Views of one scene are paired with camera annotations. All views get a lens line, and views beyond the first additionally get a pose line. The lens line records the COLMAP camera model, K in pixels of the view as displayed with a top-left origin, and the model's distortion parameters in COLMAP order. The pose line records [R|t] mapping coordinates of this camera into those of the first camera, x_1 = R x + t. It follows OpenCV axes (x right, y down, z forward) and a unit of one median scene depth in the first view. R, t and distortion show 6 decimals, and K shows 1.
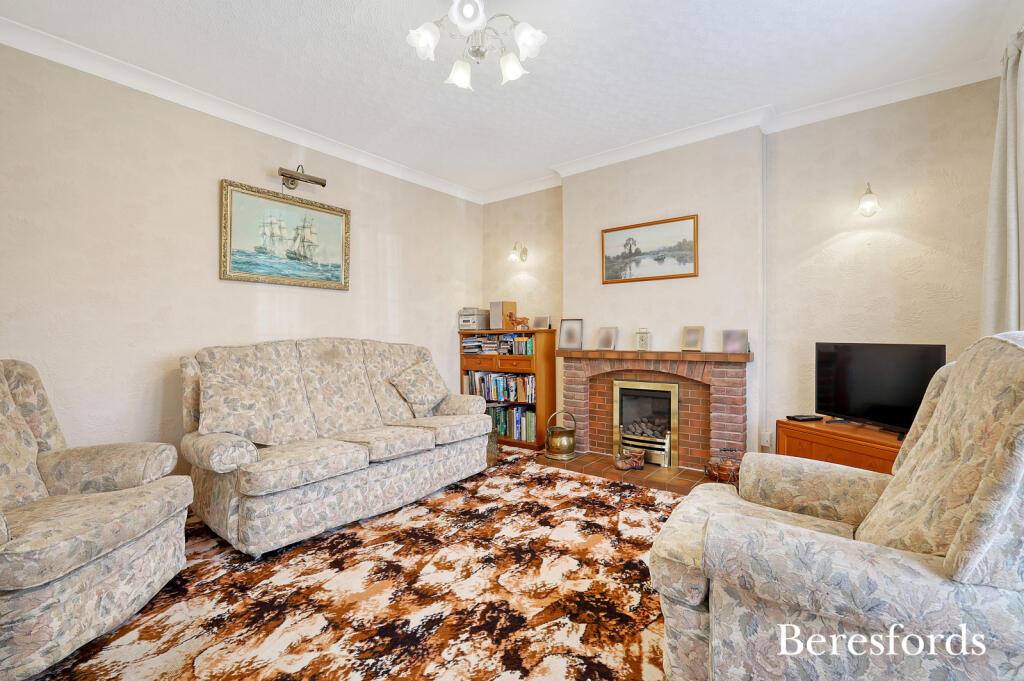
lens RADIAL K [[436.4, 0, 515.3], [0, 436.4, 335.1], [0, 0, 1]] dist [-0.002040, -0.000009]
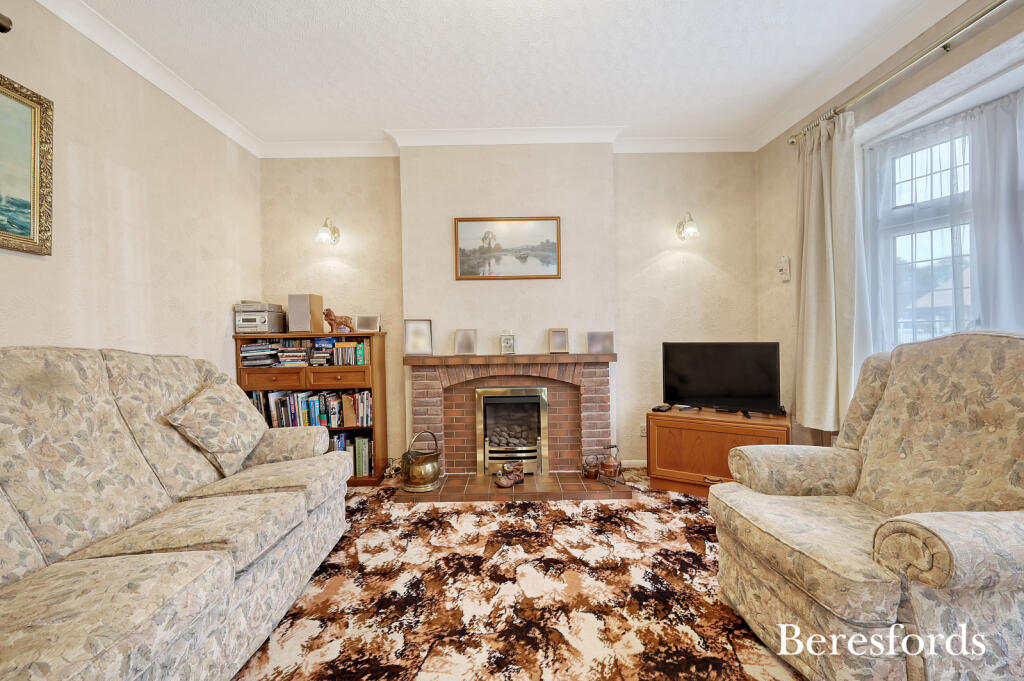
lens RADIAL K [[438.1, 0, 512.0], [0, 438.1, 340.5], [0, 0, 1]] dist [0.001521, 0.000170]
pose [[0.790965, -0.011090, 0.611761, -0.288433], [0.010500, 0.999935, 0.004550, 0.001848], [-0.611771, 0.002824, 0.791030, 0.271815]]
